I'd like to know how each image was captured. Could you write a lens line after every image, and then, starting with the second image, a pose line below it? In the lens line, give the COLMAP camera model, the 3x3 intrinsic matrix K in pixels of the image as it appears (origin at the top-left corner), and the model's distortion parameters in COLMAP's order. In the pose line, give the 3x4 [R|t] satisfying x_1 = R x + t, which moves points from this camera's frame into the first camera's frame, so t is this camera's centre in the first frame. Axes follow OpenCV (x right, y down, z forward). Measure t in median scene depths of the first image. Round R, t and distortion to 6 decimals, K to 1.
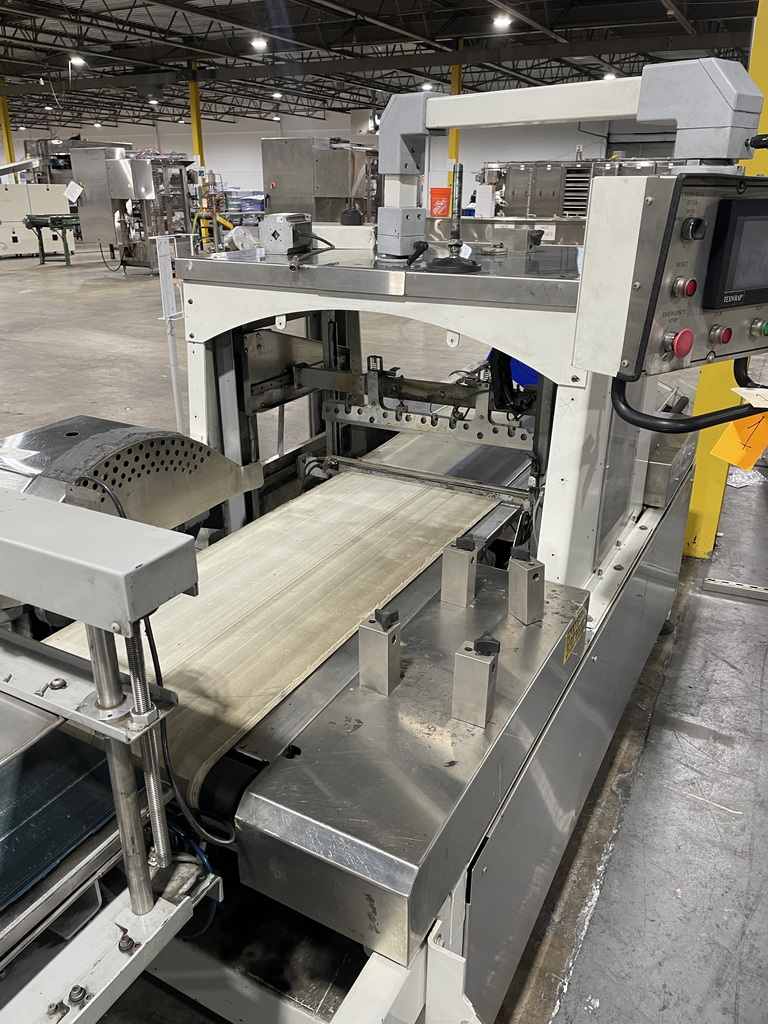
lens RADIAL K [[777.3, 0, 375.1], [0, 777.3, 509.4], [0, 0, 1]] dist [0.084428, -0.111928]
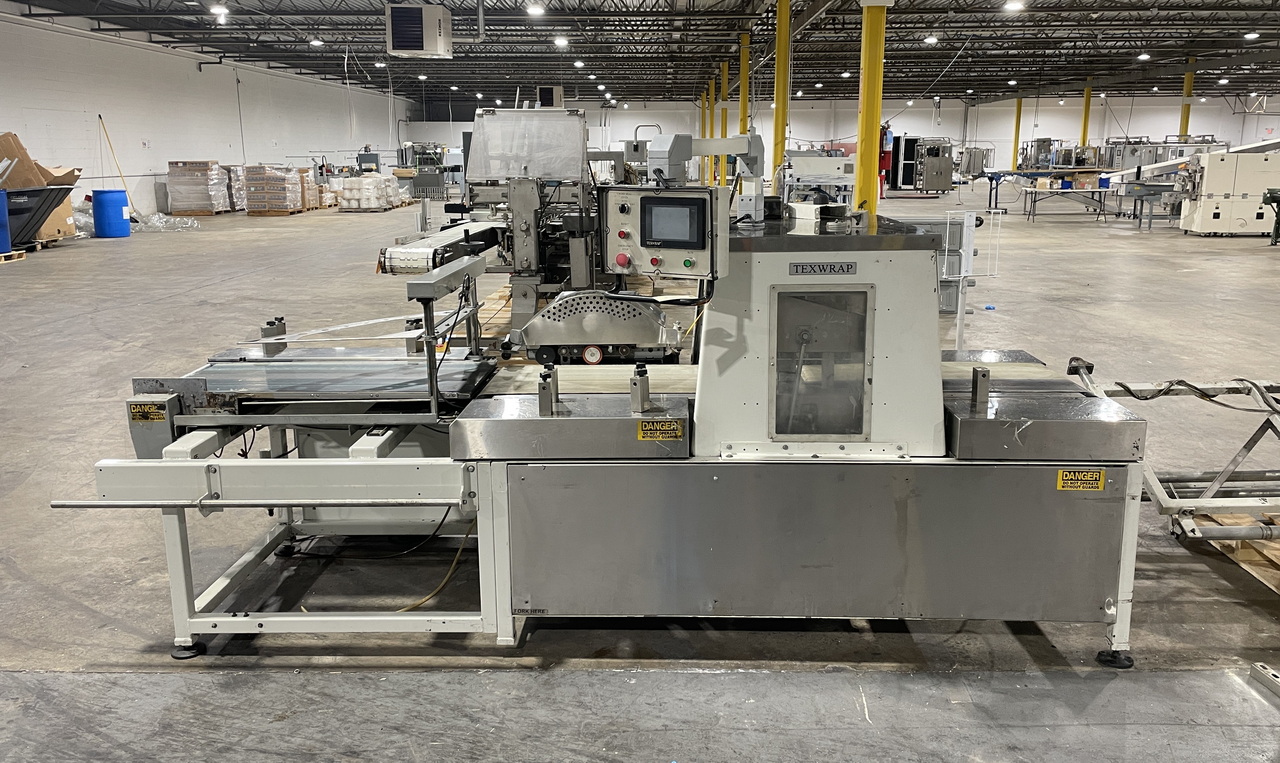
lens RADIAL K [[963.1, 0, 641.1], [0, 963.1, 347.3], [0, 0, 1]] dist [0.035175, -0.016358]
pose [[0.454165, 0.171519, -0.874252, 0.214415], [-0.333351, 0.942729, 0.011781, -0.002830], [0.826203, 0.286082, 0.485330, -0.011558]]
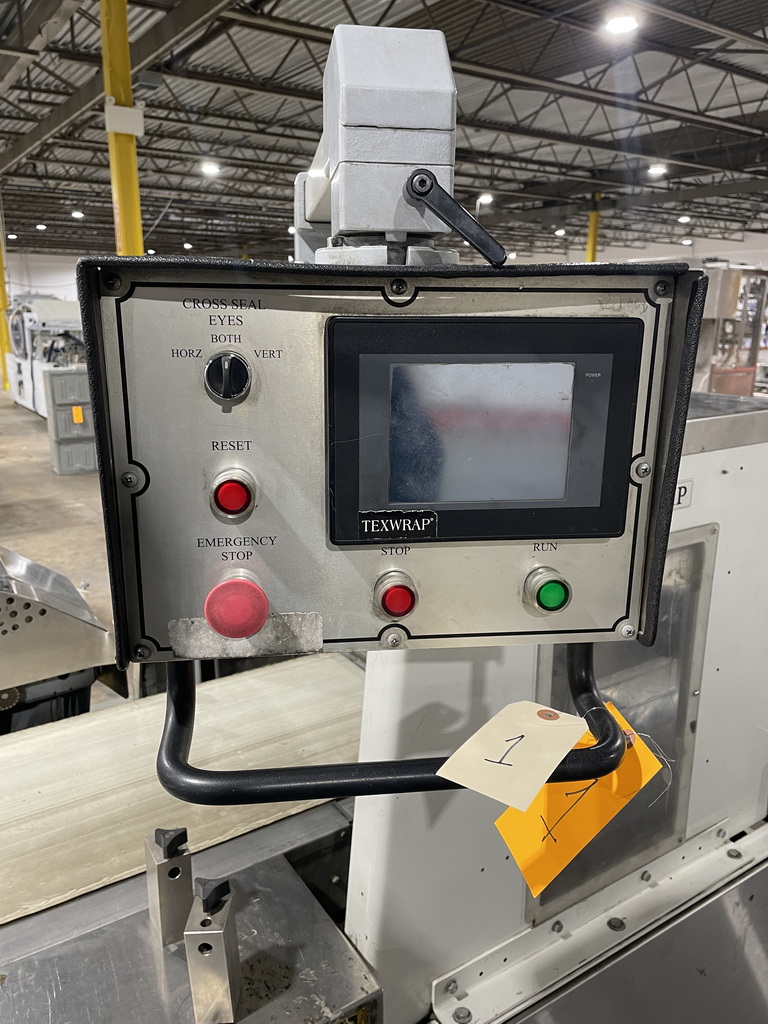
lens RADIAL K [[777.3, 0, 379.5], [0, 777.3, 510.2], [0, 0, 1]] dist [0.084428, -0.111928]
pose [[0.882591, 0.119706, -0.454646, 0.052688], [-0.181161, 0.978958, -0.093926, -0.018922], [0.433836, 0.165263, 0.885706, 0.048855]]
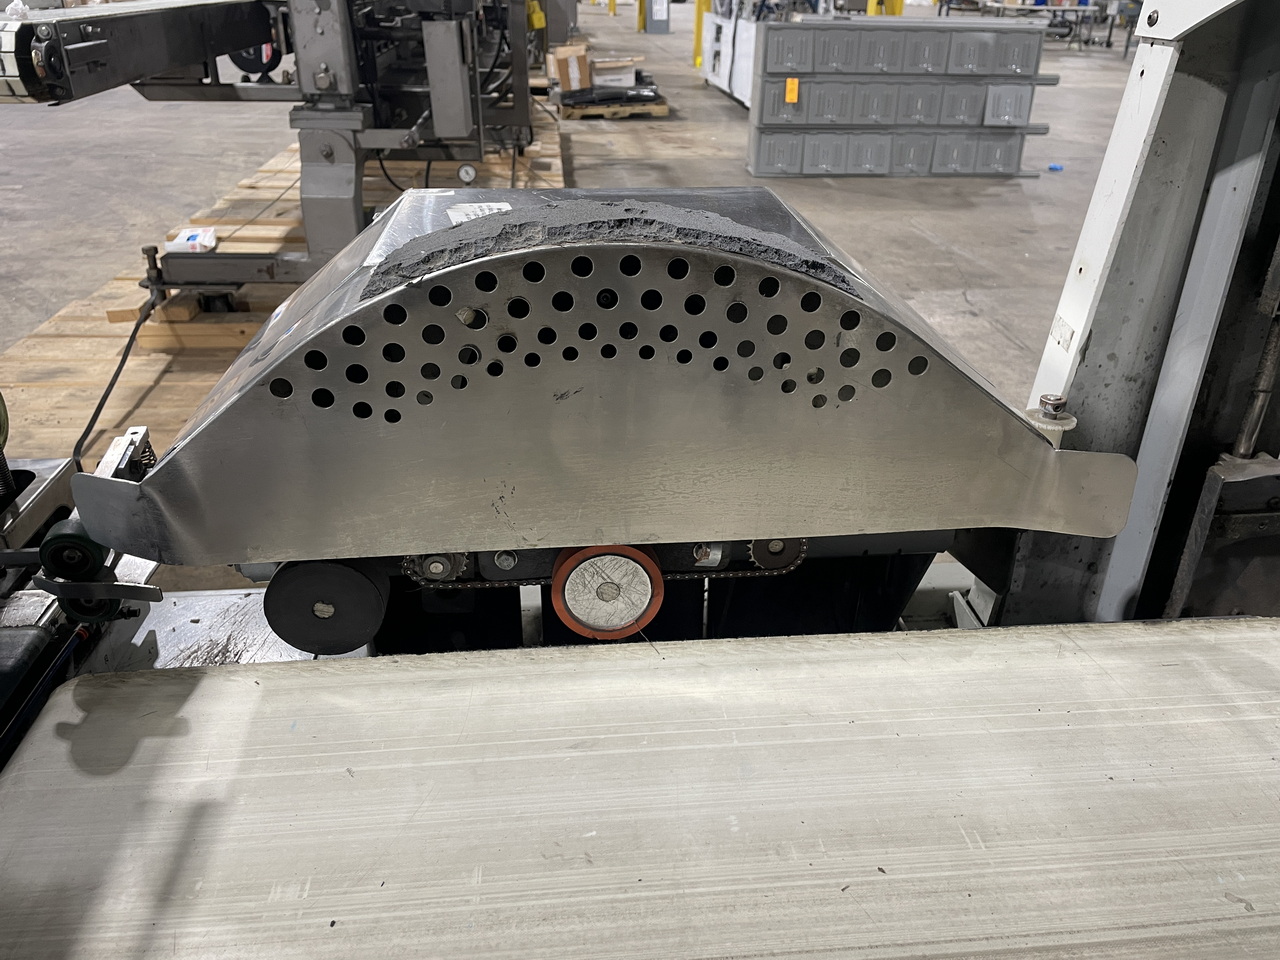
lens RADIAL K [[971.7, 0, 659.3], [0, 971.7, 476.2], [0, 0, 1]] dist [0.084428, -0.111928]
pose [[0.576619, 0.383828, -0.721240, 0.001575], [-0.330945, 0.916840, 0.223338, -0.009797], [0.746985, 0.109910, 0.655693, 0.080919]]
